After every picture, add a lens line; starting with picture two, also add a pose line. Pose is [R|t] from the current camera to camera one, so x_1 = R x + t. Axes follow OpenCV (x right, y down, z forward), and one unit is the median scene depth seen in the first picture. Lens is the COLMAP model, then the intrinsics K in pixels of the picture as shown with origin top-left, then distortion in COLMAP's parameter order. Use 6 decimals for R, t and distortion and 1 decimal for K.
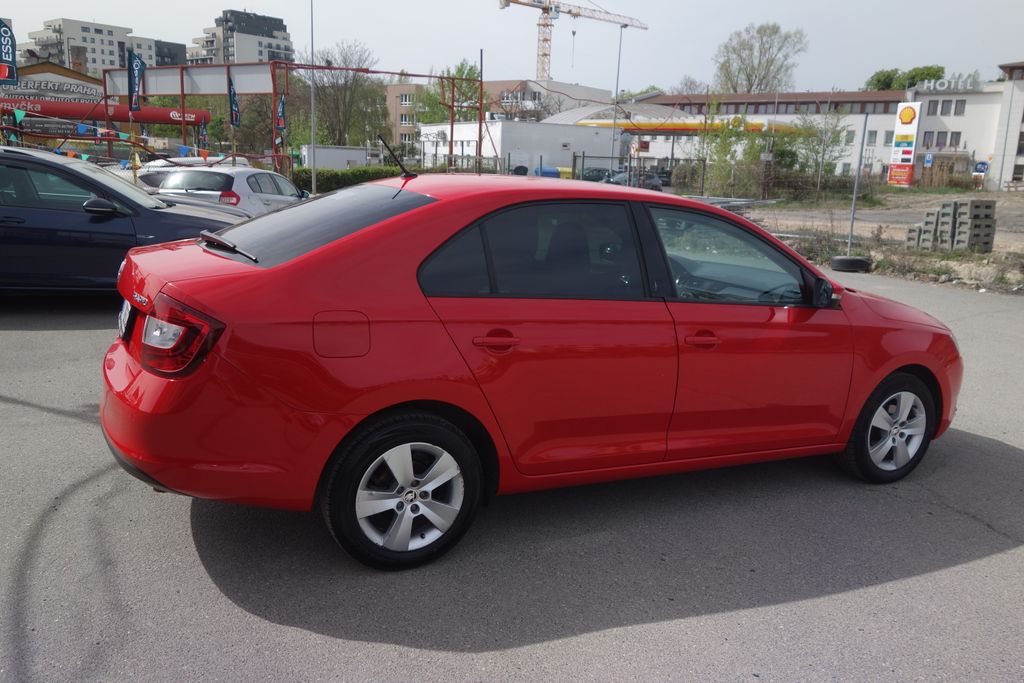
lens RADIAL K [[815.2, 0, 511.6], [0, 815.2, 344.4], [0, 0, 1]] dist [0.003681, 0.000943]
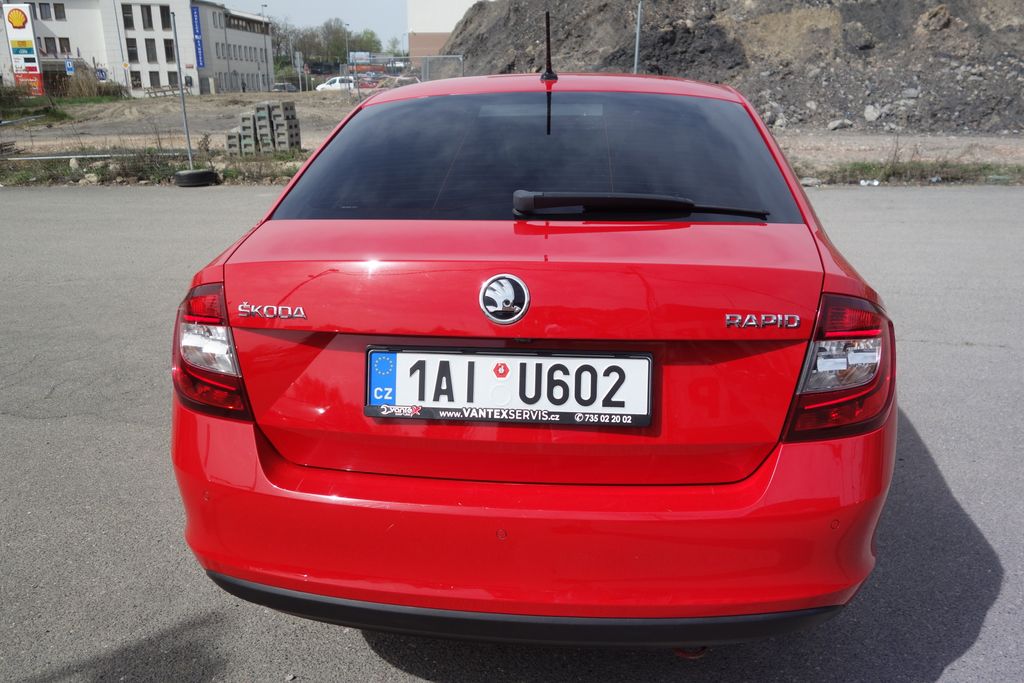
lens RADIAL K [[815.2, 0, 513.5], [0, 815.2, 343.2], [0, 0, 1]] dist [0.003681, 0.000943]
pose [[0.539096, -0.290158, 0.790686, -0.184199], [0.208043, 0.955569, 0.208820, -0.035410], [-0.816146, 0.051922, 0.575509, 0.159744]]
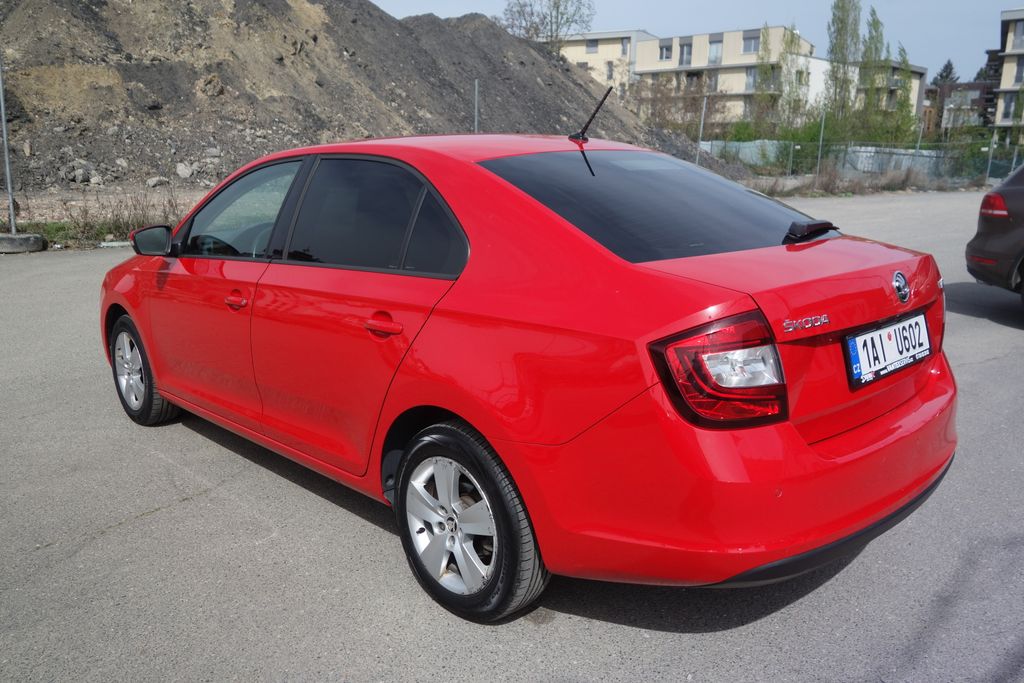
lens RADIAL K [[815.2, 0, 512.0], [0, 815.2, 340.3], [0, 0, 1]] dist [0.003681, 0.000943]
pose [[-0.309644, -0.256972, 0.915470, -0.224036], [0.180308, 0.929451, 0.321883, -0.072927], [-0.933600, 0.264736, -0.241465, 0.325168]]
